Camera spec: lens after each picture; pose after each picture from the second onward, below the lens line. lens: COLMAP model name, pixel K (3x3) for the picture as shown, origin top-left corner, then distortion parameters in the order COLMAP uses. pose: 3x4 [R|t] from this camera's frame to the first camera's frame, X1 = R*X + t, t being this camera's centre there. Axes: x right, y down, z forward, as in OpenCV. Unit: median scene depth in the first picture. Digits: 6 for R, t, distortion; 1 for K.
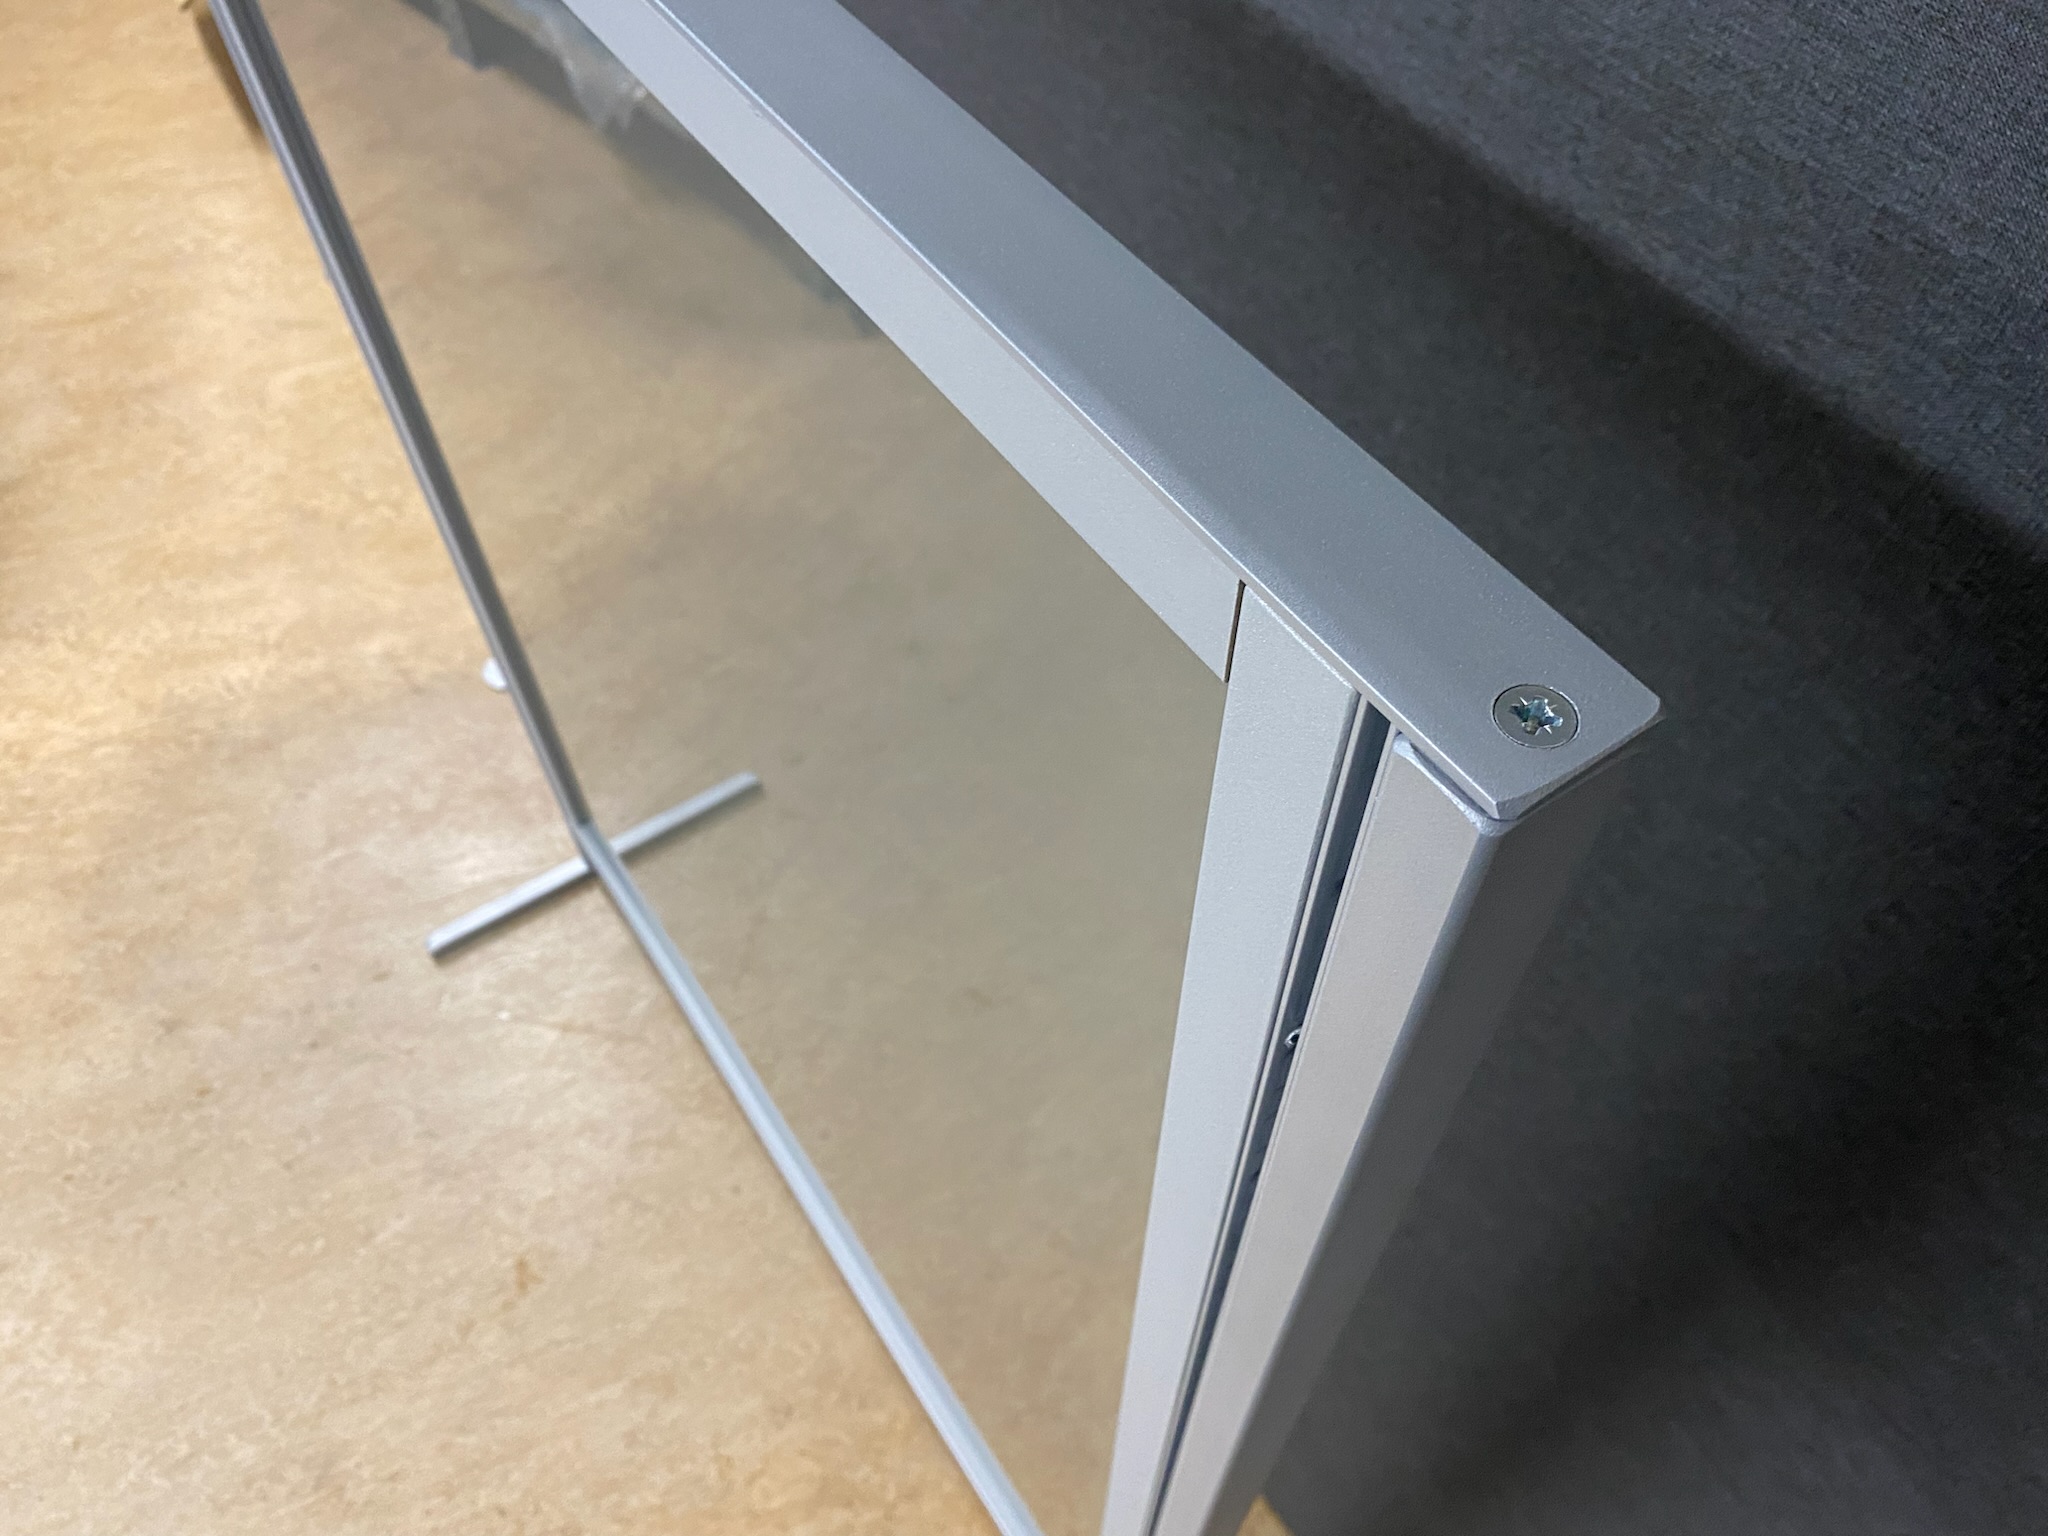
lens RADIAL K [[1585.9, 0, 1012.9], [0, 1585.9, 760.4], [0, 0, 1]] dist [0.003782, 0.006317]
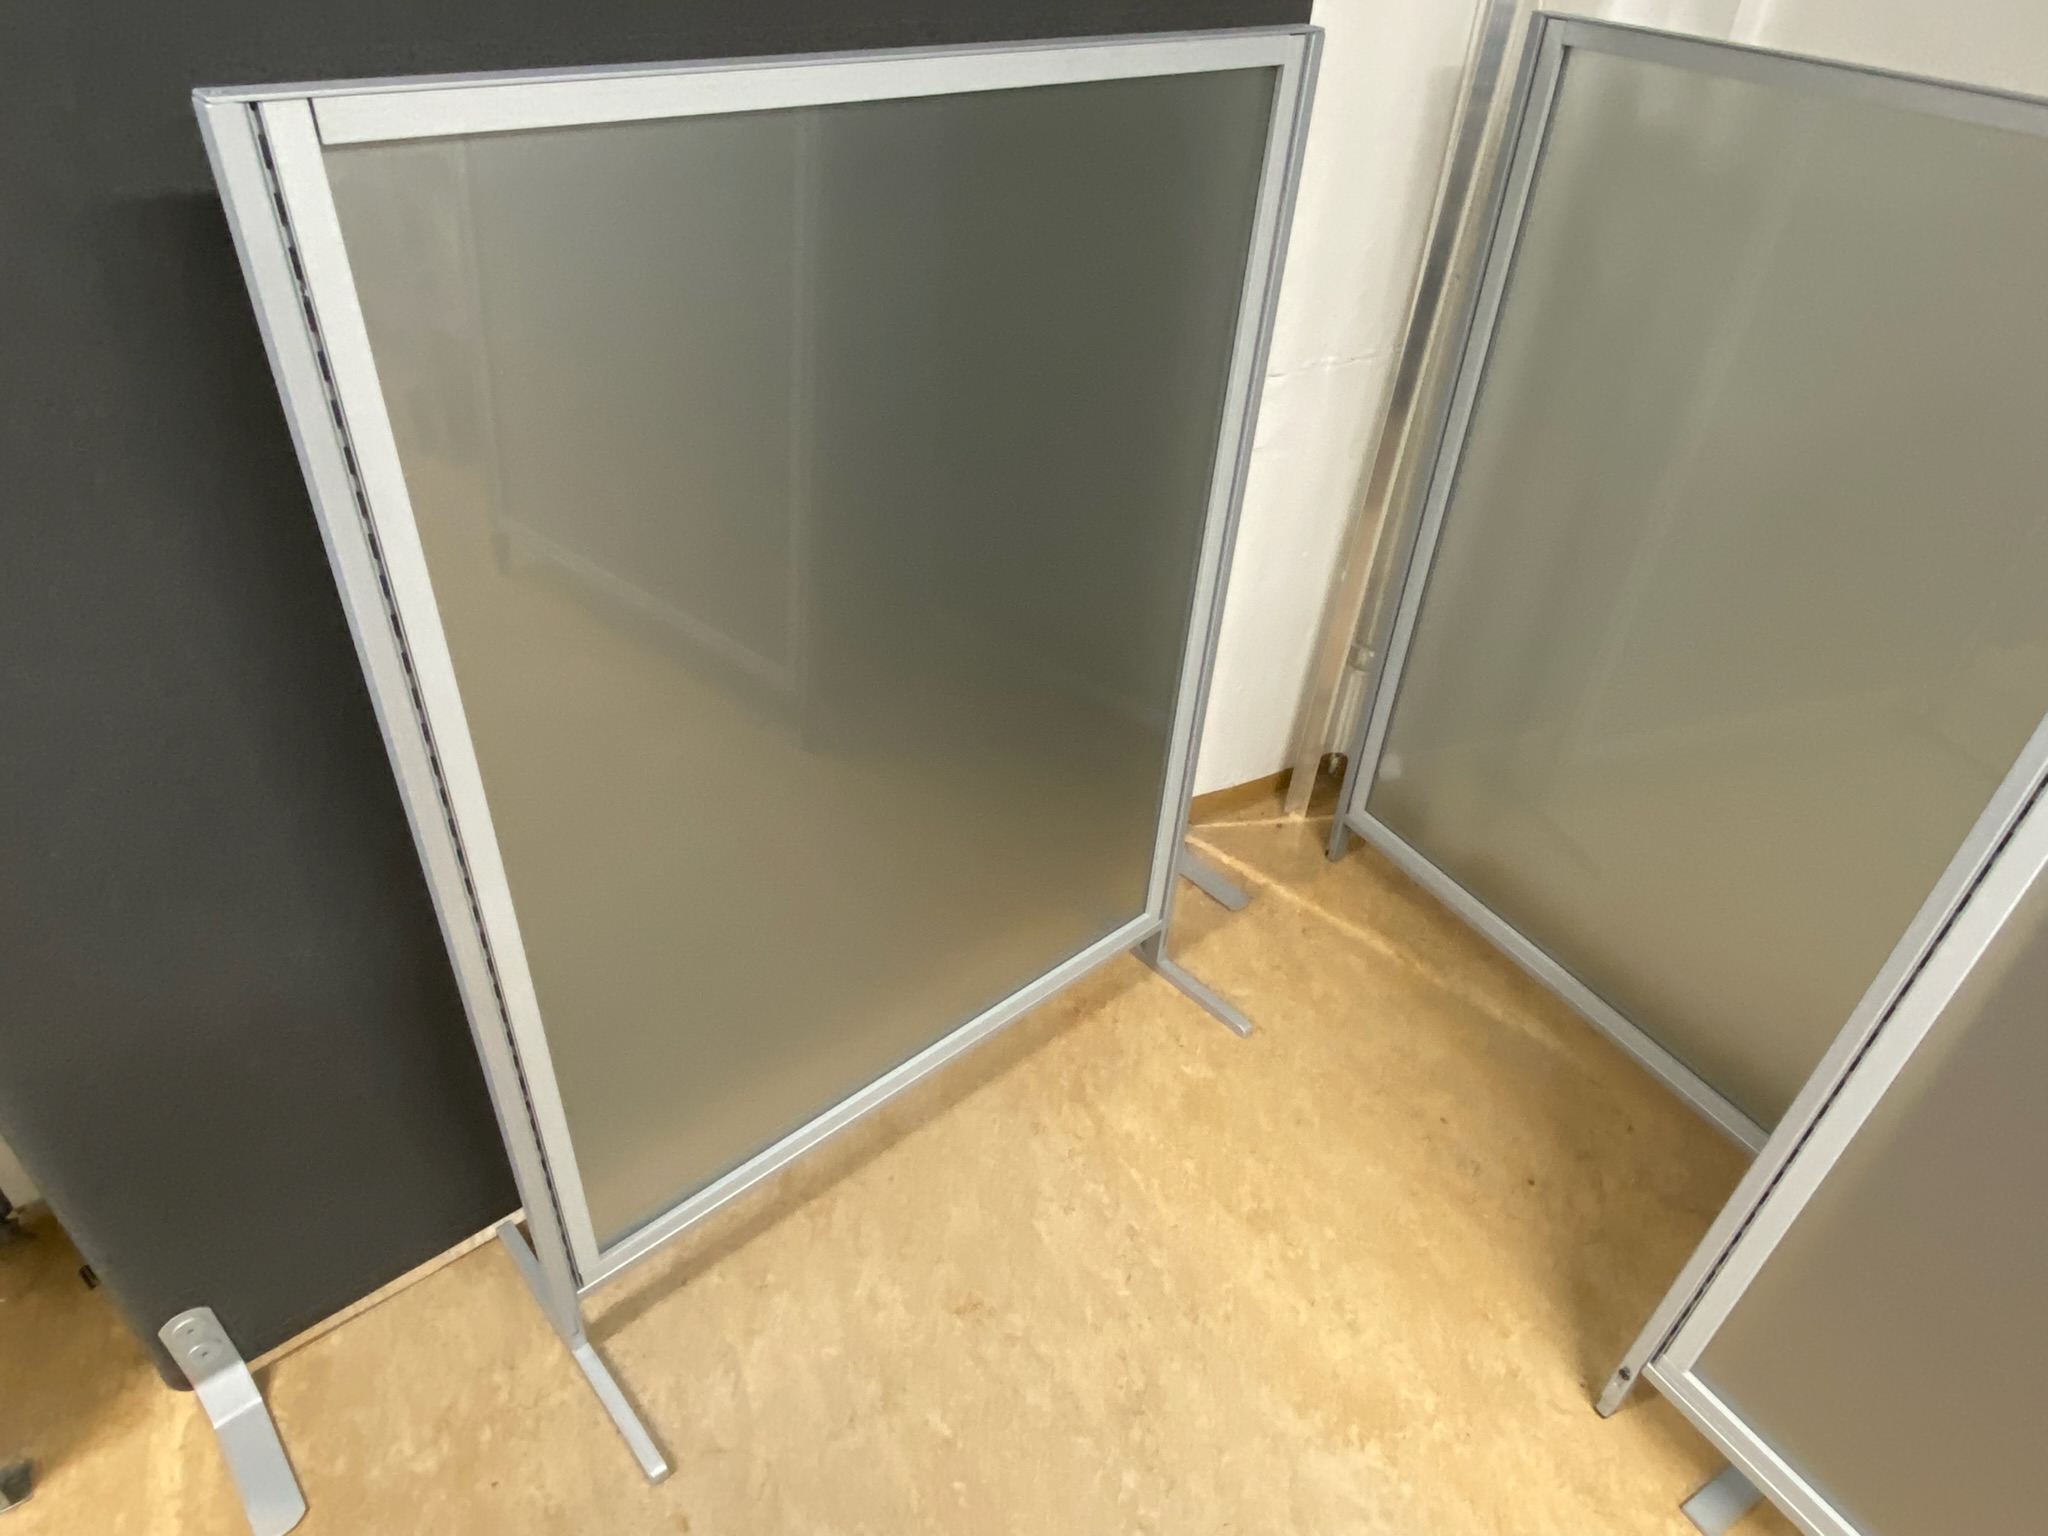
lens RADIAL K [[1245.6, 0, 1024.0], [0, 1245.6, 768.0], [0, 0, 1]] dist [0.007571, -0.002763]
pose [[-0.138264, -0.583855, 0.799998, -0.913622], [0.766010, 0.448972, 0.460058, -0.316745], [-0.627784, 0.676415, 0.385162, 0.302725]]
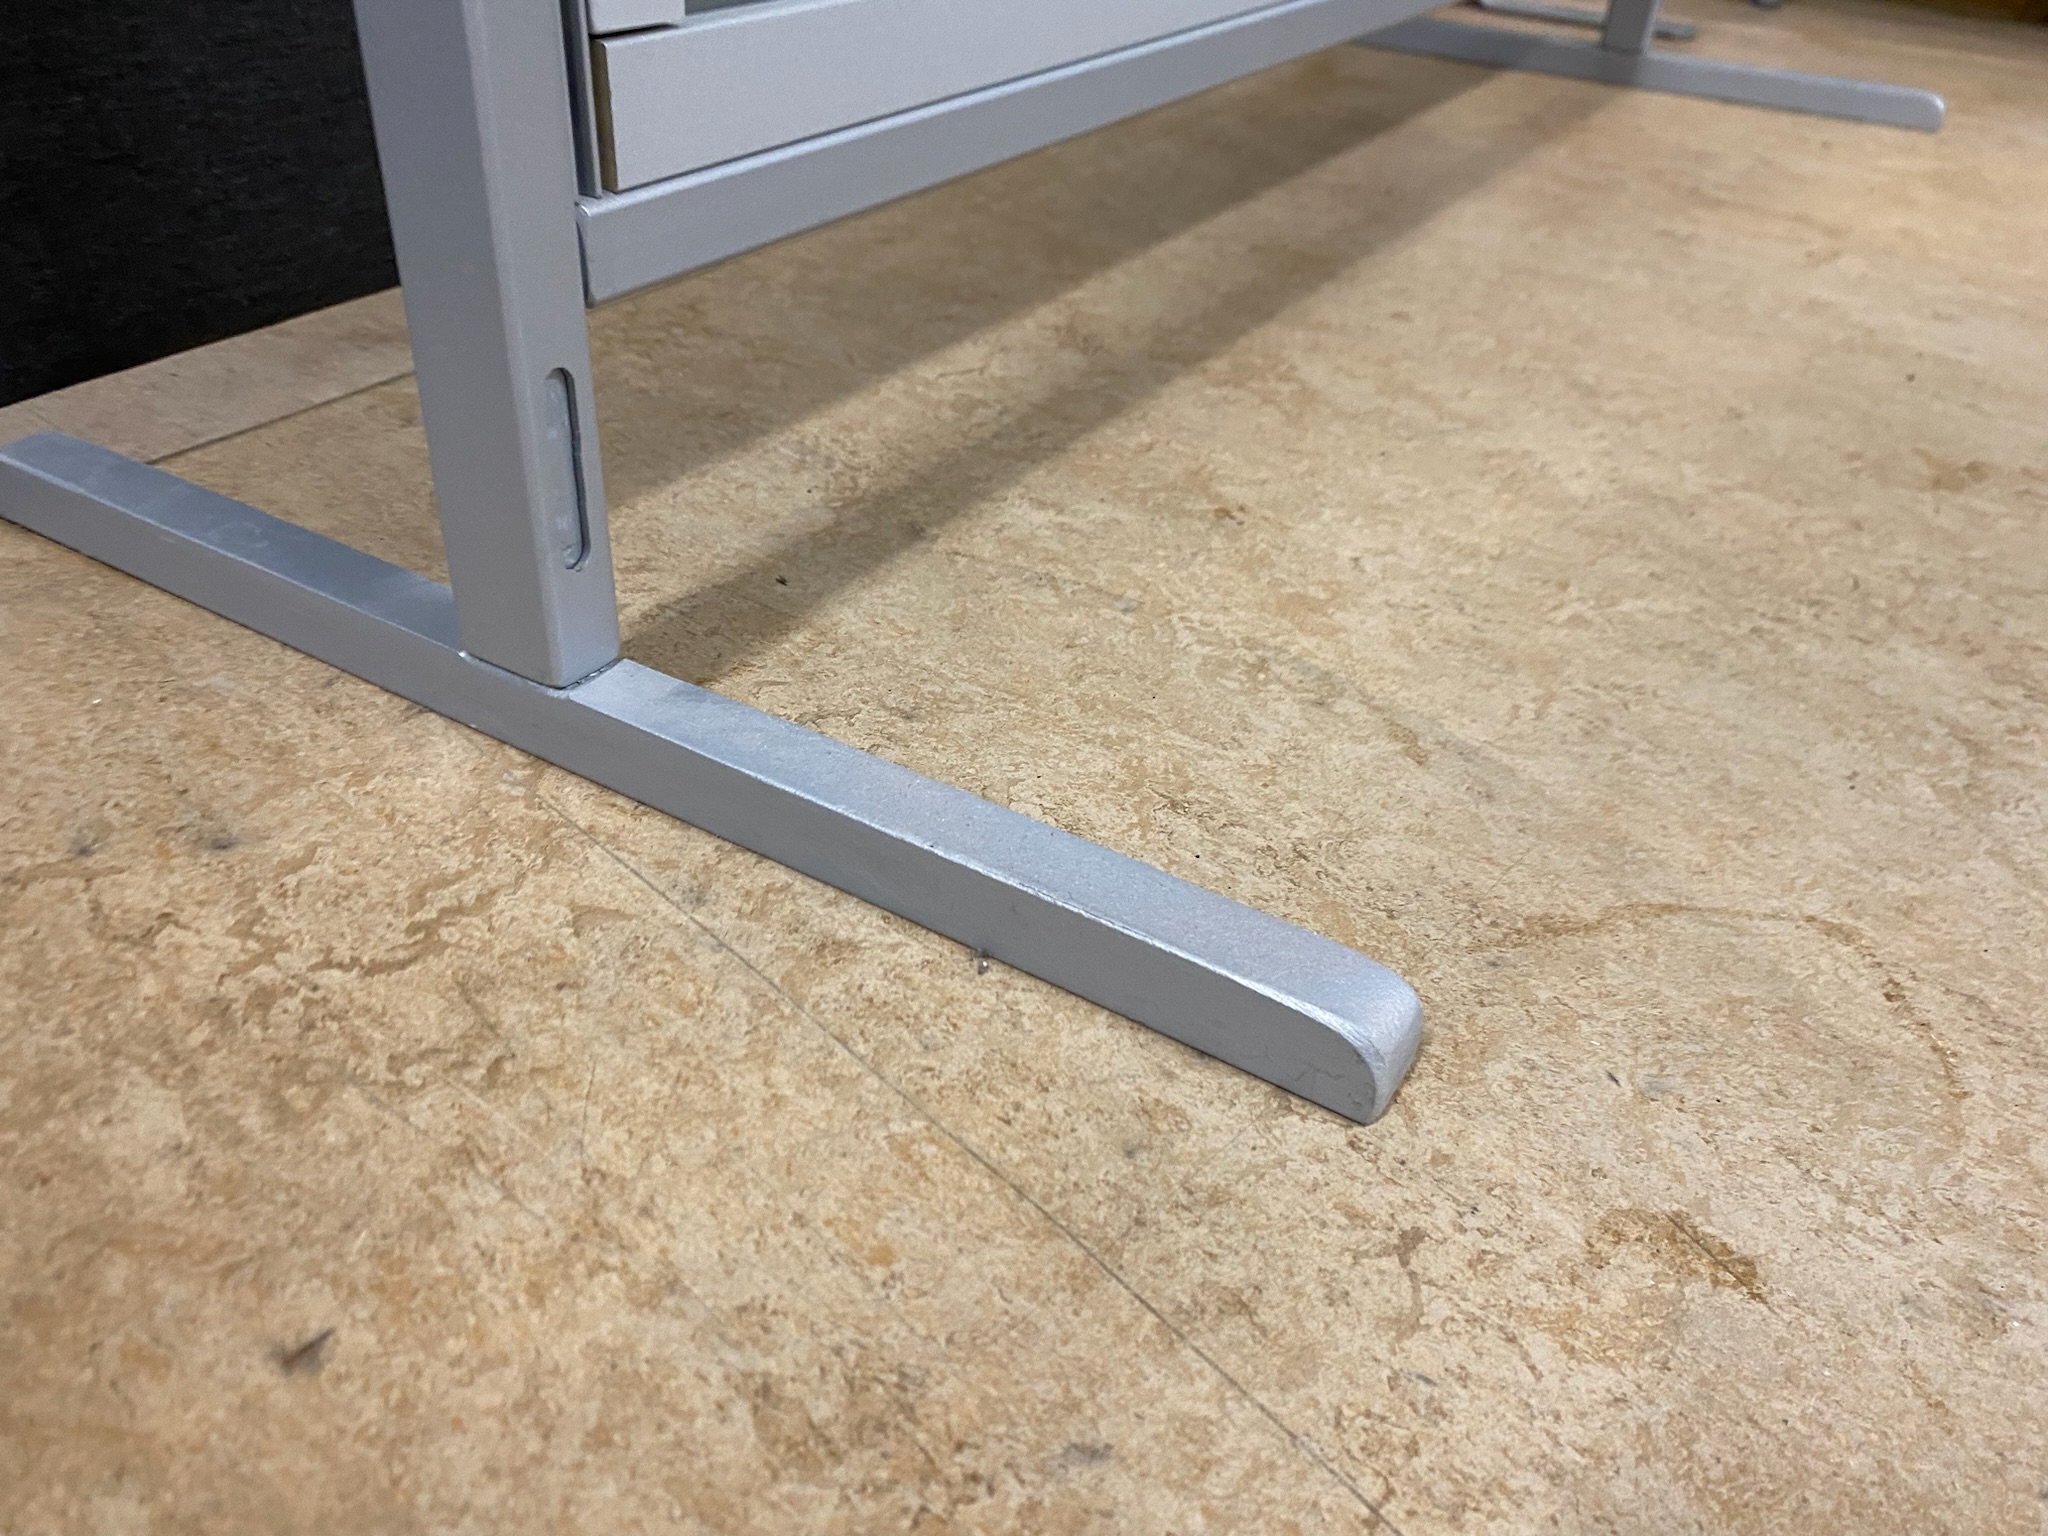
lens RADIAL K [[1585.9, 0, 1012.9], [0, 1585.9, 760.4], [0, 0, 1]] dist [0.003782, 0.006317]
pose [[-0.418090, -0.523598, 0.742325, -0.540960], [0.700367, 0.334625, 0.630486, -0.020087], [-0.578521, 0.783500, 0.226807, 1.148751]]
